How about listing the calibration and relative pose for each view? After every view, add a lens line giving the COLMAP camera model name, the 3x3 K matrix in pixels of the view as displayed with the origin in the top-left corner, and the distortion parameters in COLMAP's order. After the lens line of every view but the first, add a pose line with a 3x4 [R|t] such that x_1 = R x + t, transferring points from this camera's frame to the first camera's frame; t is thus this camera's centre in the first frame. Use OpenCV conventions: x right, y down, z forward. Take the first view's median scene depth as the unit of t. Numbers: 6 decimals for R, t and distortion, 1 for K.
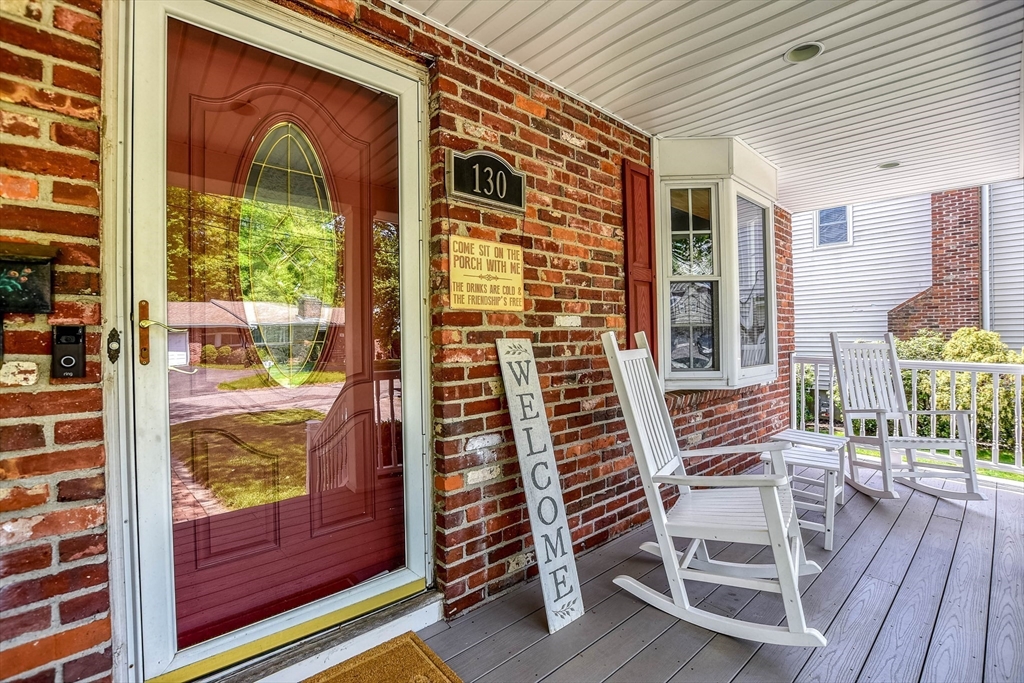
lens RADIAL K [[454.0, 0, 512.0], [0, 454.0, 341.5], [0, 0, 1]] dist [-0.048907, 0.009499]
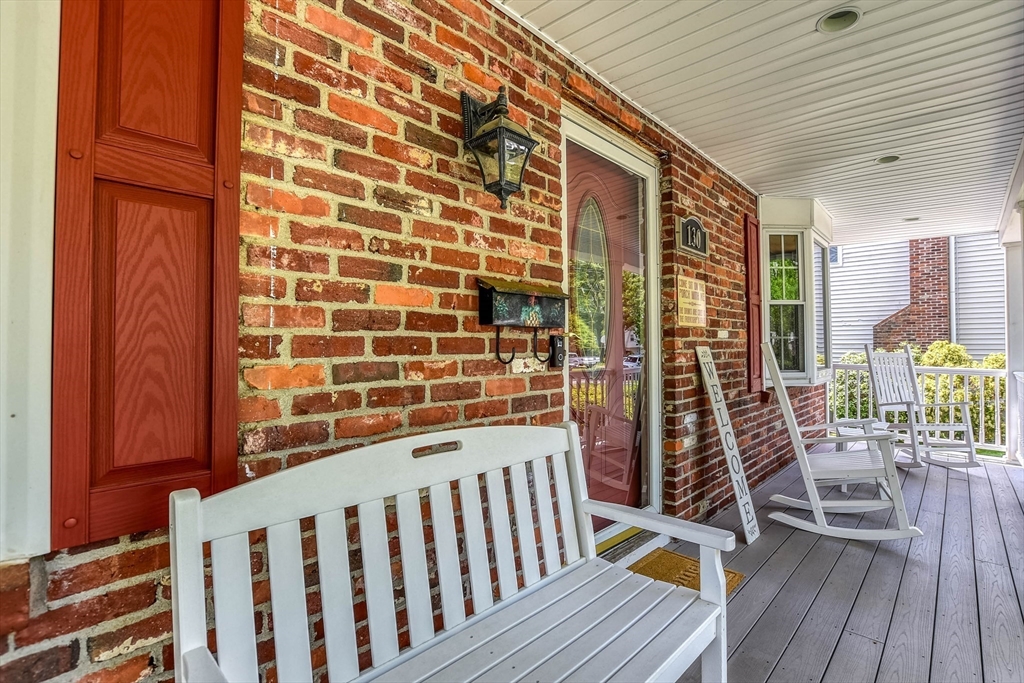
lens RADIAL K [[478.7, 0, 512.0], [0, 478.7, 341.5], [0, 0, 1]] dist [-0.052626, 0.000334]
pose [[0.996320, 0.010432, 0.085072, -0.724004], [-0.008789, 0.999768, -0.019656, 0.012728], [-0.085258, 0.018836, 0.996181, -0.432705]]
